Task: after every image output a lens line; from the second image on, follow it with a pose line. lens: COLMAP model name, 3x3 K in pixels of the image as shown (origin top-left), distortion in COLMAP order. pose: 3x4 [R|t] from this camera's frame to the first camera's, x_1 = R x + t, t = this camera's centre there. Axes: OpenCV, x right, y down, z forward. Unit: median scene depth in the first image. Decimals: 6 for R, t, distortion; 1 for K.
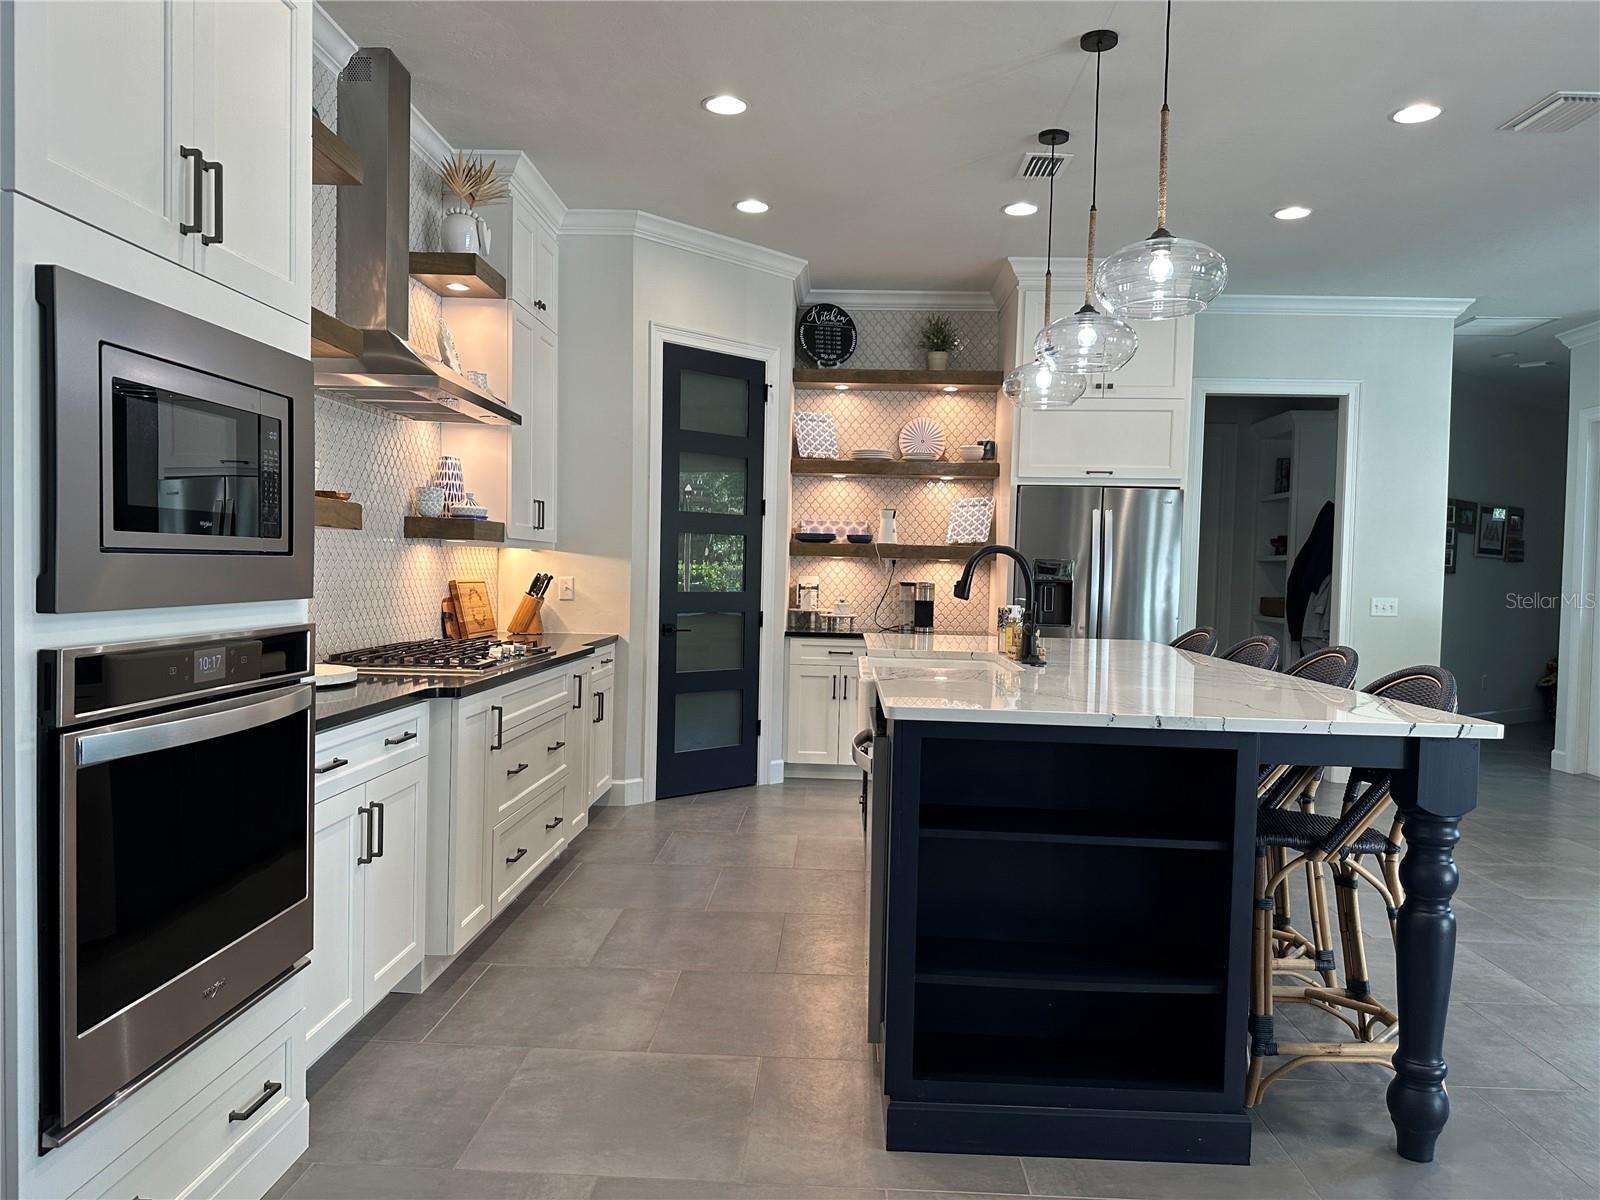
lens RADIAL K [[1123.1, 0, 803.7], [0, 1123.1, 607.8], [0, 0, 1]] dist [0.086924, -0.117048]
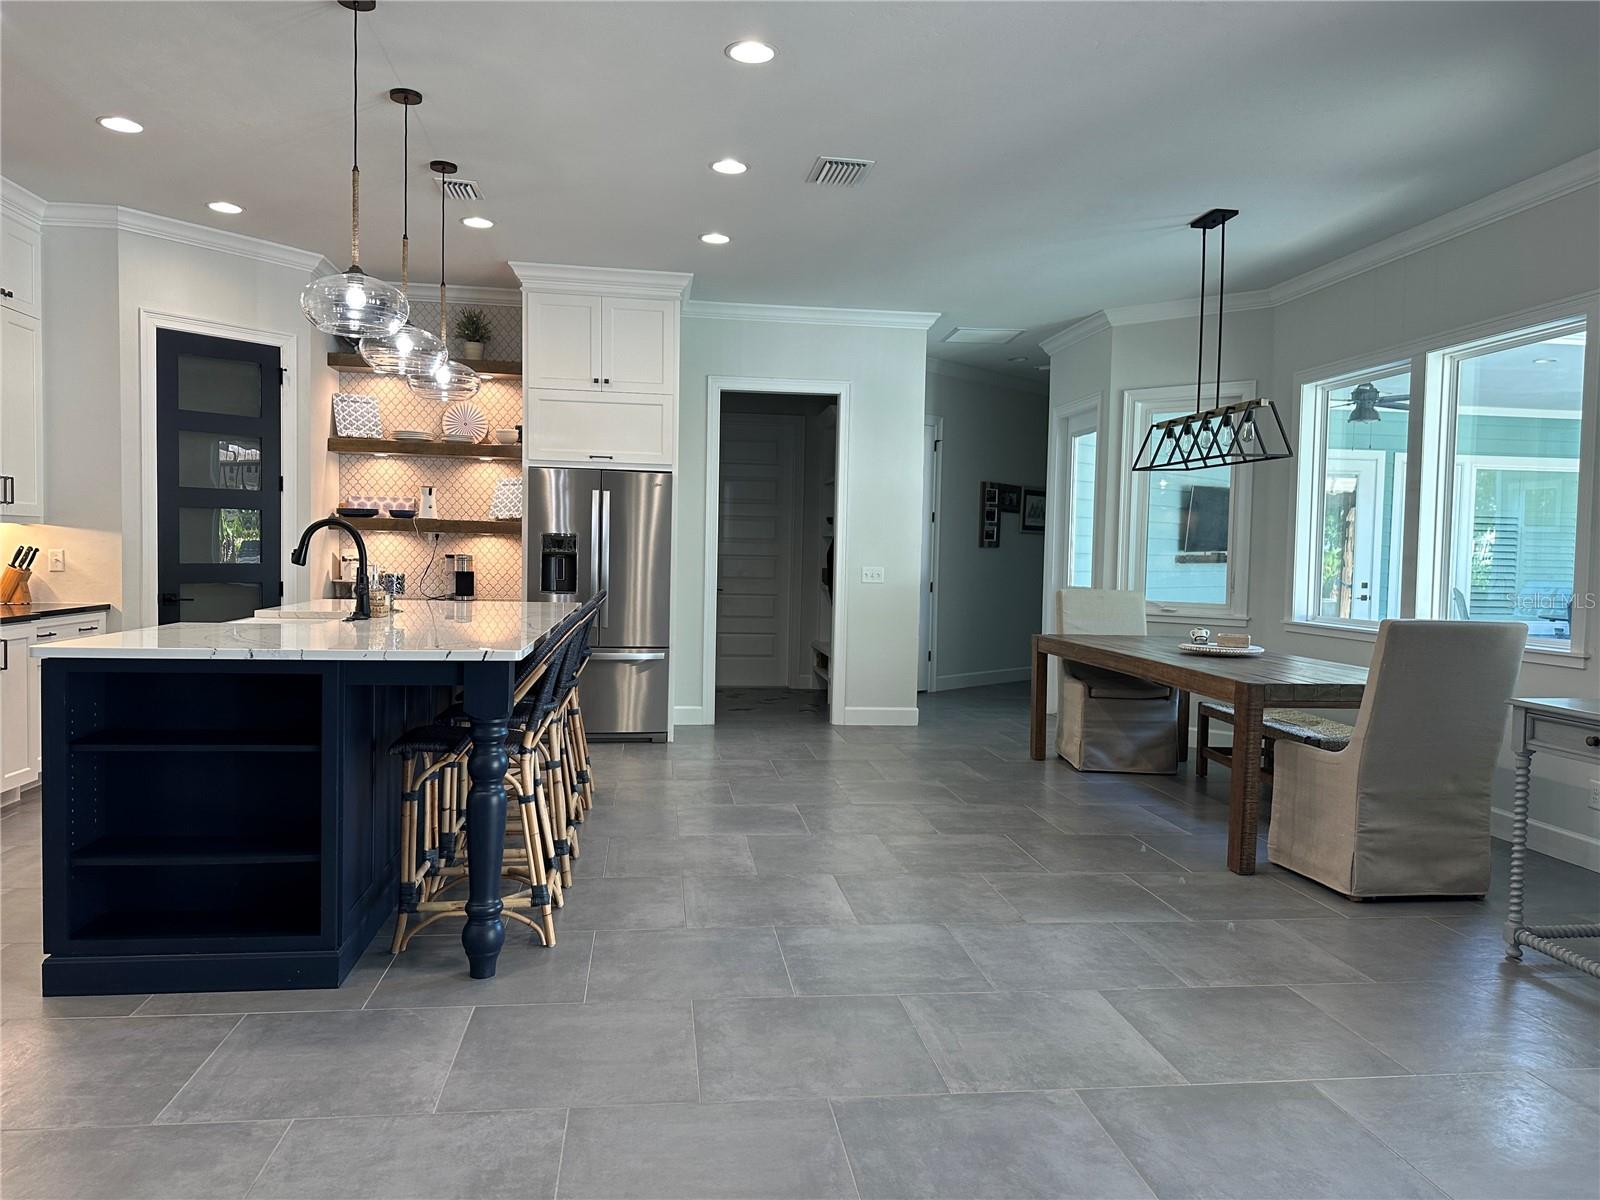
lens RADIAL K [[1123.1, 0, 795.4], [0, 1123.1, 609.0], [0, 0, 1]] dist [0.086924, -0.117048]
pose [[0.987182, -0.010515, 0.159252, 0.276118], [0.007031, 0.999724, 0.022424, 0.008857], [-0.159444, -0.021017, 0.986983, -0.149592]]
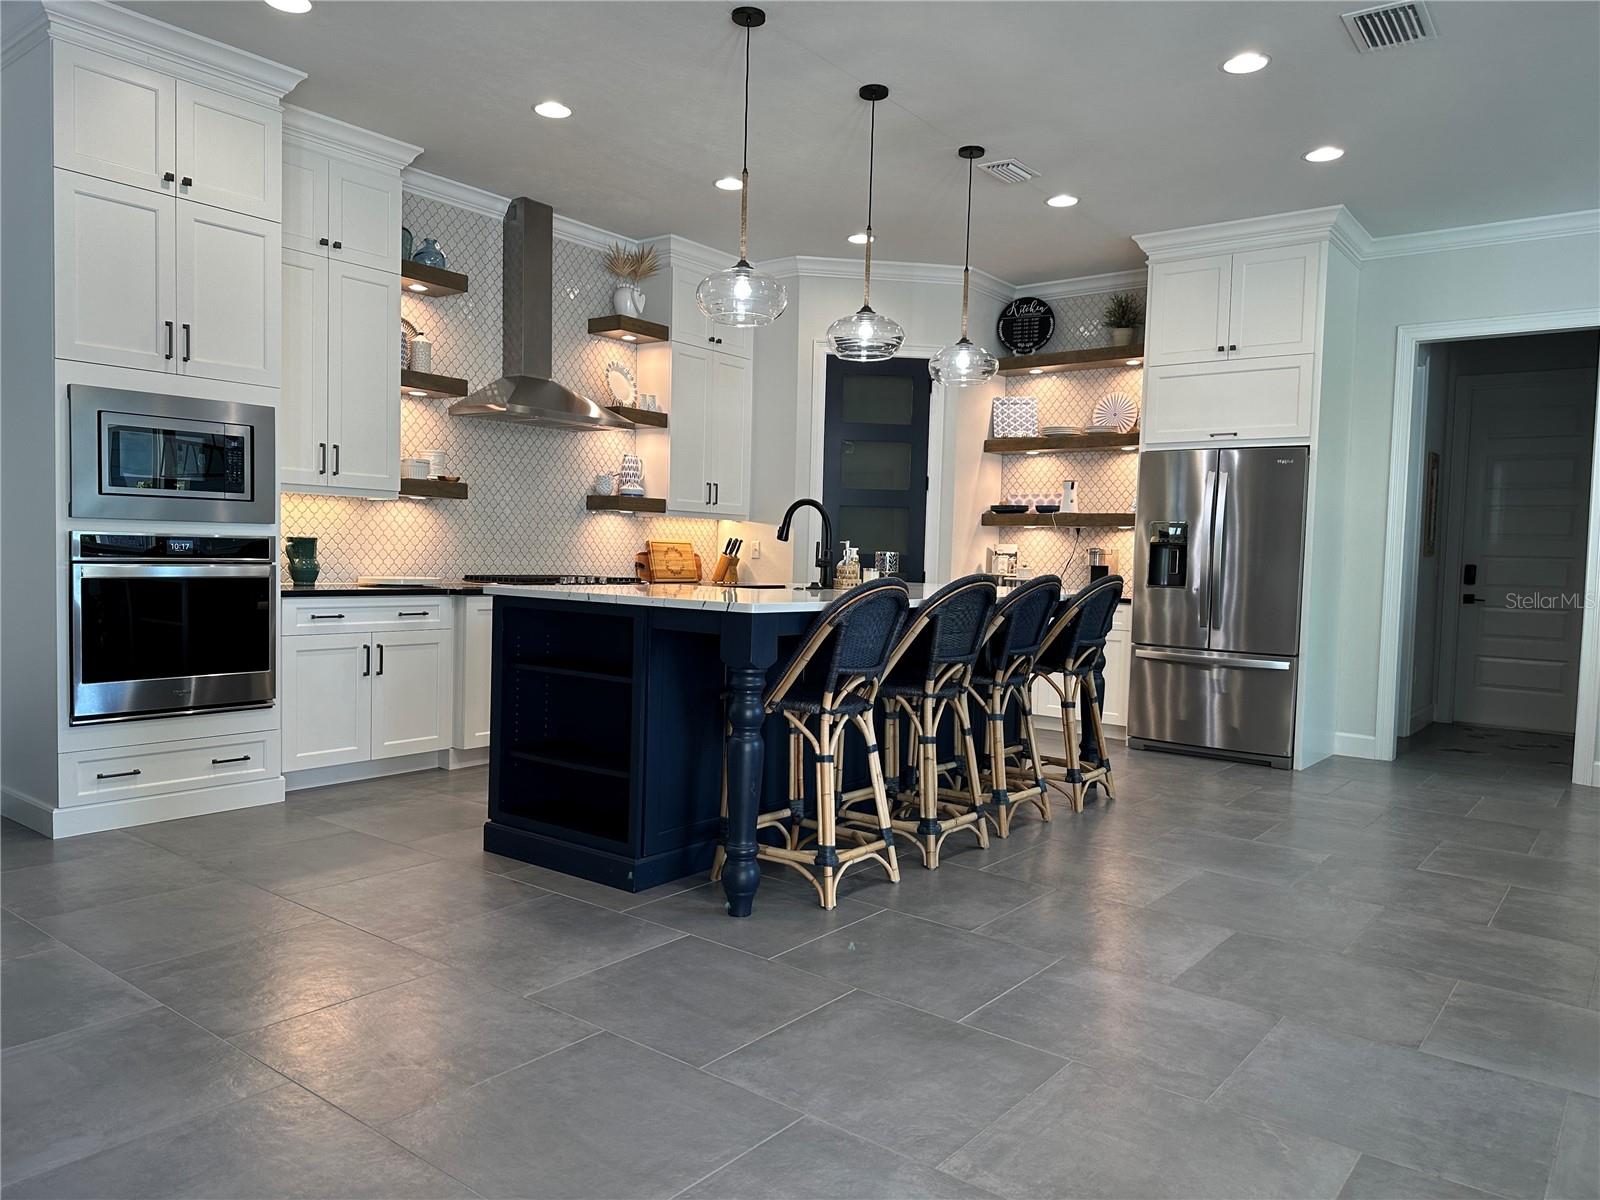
lens RADIAL K [[1123.1, 0, 797.1], [0, 1123.1, 615.1], [0, 0, 1]] dist [0.086924, -0.117048]
pose [[0.807623, 0.031919, -0.588834, 0.560523], [-0.028585, 0.999479, 0.014972, 0.035714], [0.589005, 0.004740, 0.808115, -0.033679]]
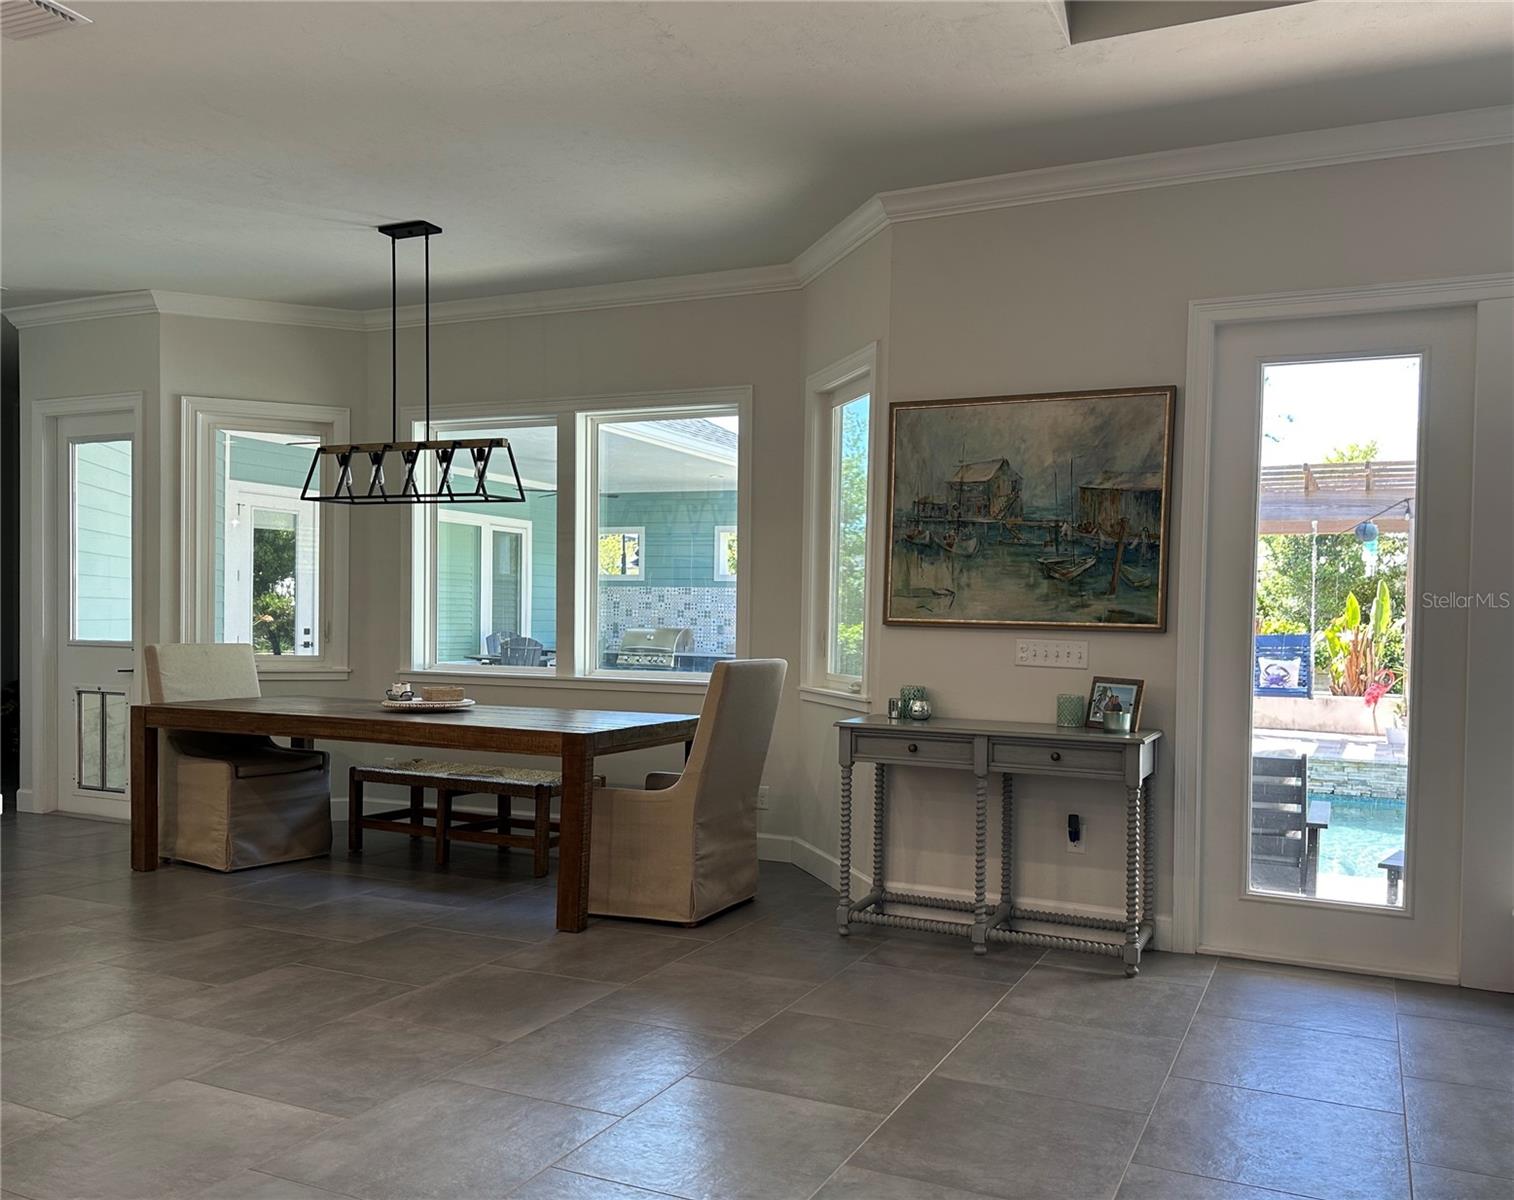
lens RADIAL K [[1193.5, 0, 829.1], [0, 1193.5, 646.8], [0, 0, 1]] dist [0.068766, -0.055164]
pose [[0.378456, -0.040496, 0.924733, 0.046933], [0.024803, 0.999127, 0.033603, -0.000701], [-0.925287, 0.010219, 0.379131, 0.095537]]
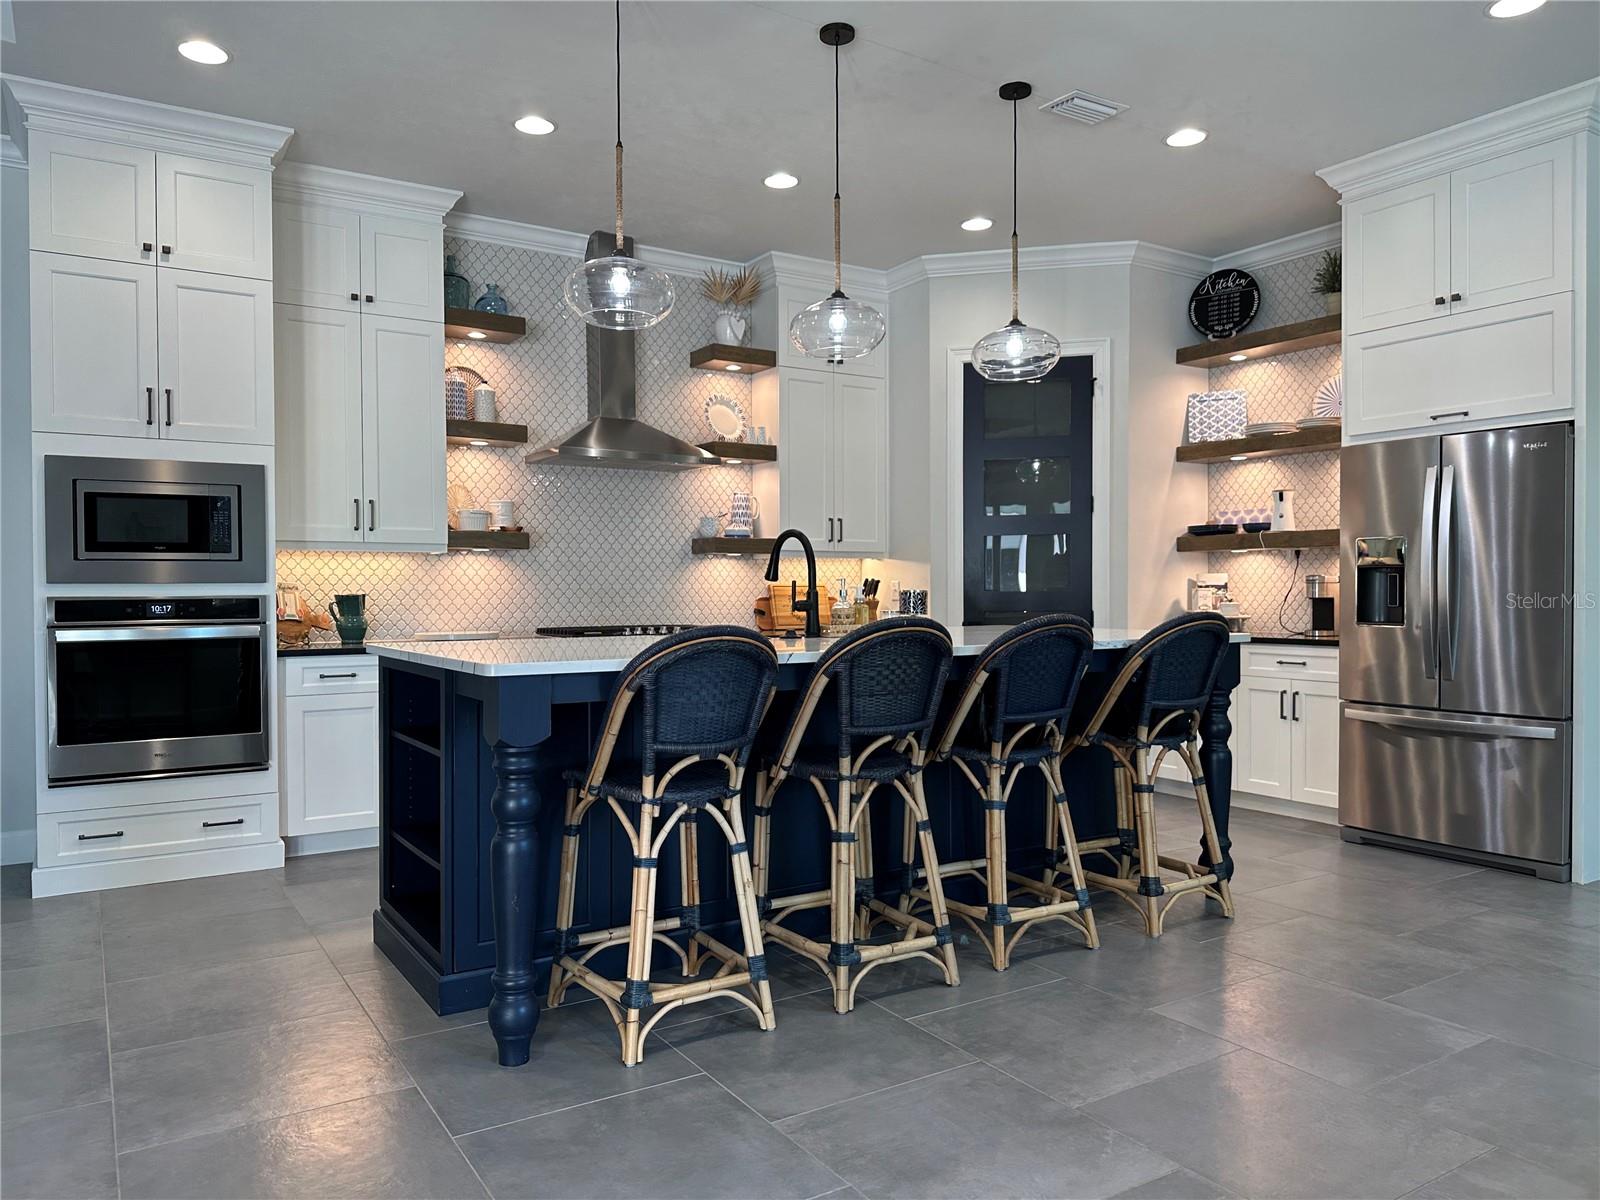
lens RADIAL K [[1123.1, 0, 795.4], [0, 1123.1, 603.9], [0, 0, 1]] dist [0.086924, -0.117048]
pose [[0.559220, -0.015389, -0.828877, 0.641992], [-0.010111, 0.999627, -0.025381, 0.025688], [0.828958, 0.022574, 0.558855, 0.240561]]
